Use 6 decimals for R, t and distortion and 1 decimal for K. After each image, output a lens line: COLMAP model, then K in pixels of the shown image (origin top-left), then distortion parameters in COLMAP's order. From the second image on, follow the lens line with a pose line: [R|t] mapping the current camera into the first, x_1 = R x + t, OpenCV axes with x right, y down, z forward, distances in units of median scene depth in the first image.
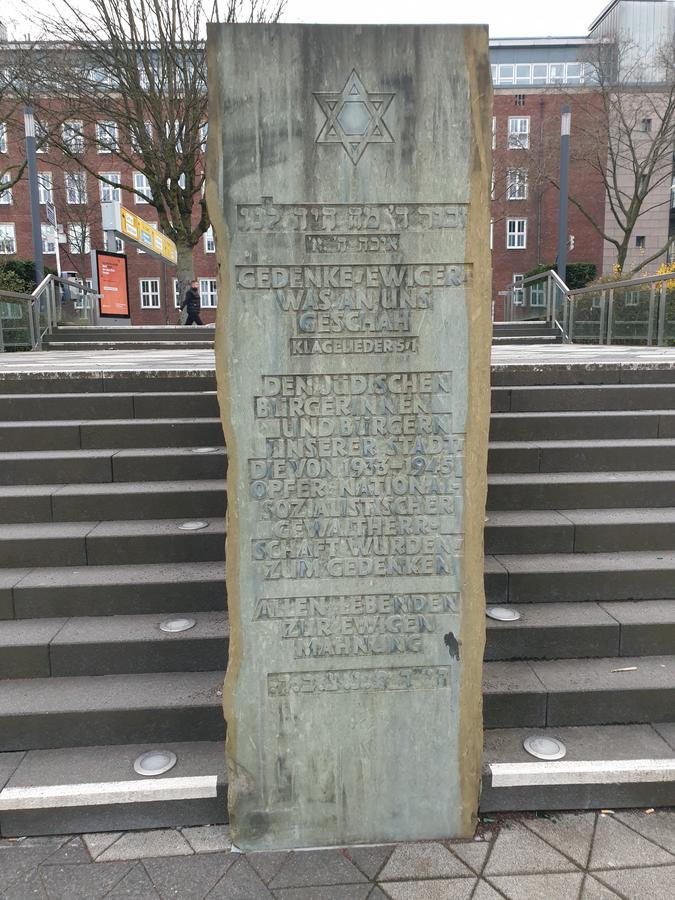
lens RADIAL K [[769.5, 0, 366.1], [0, 769.5, 449.6], [0, 0, 1]] dist [0.048398, -0.017530]
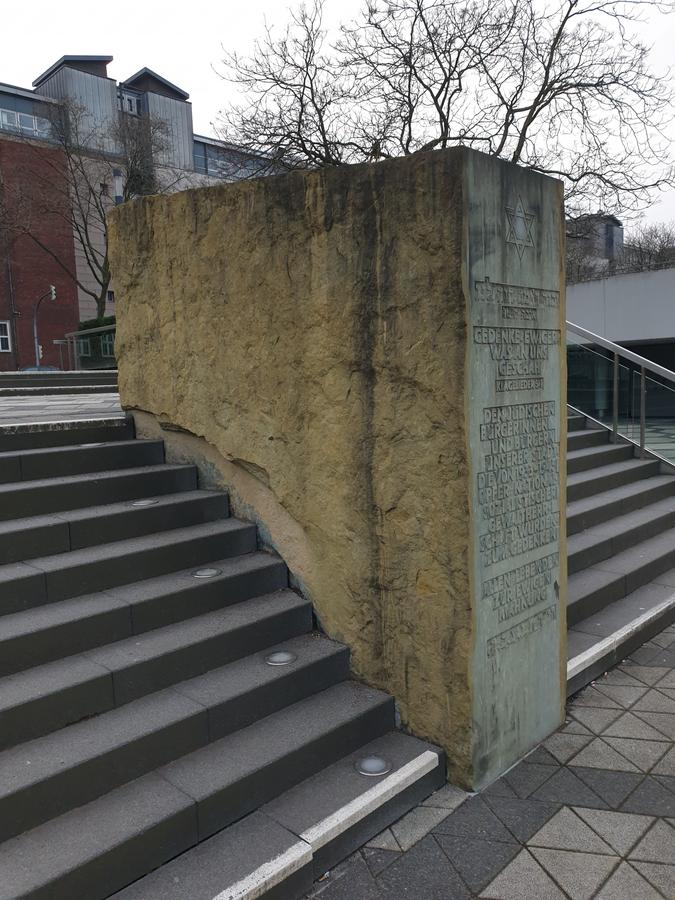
lens RADIAL K [[769.5, 0, 366.1], [0, 769.5, 449.6], [0, 0, 1]] dist [0.048398, -0.017530]
pose [[0.690151, -0.075166, 0.719751, -1.174098], [0.120734, 0.992611, -0.012107, -0.033448], [-0.713523, 0.095254, 0.694127, 0.226600]]
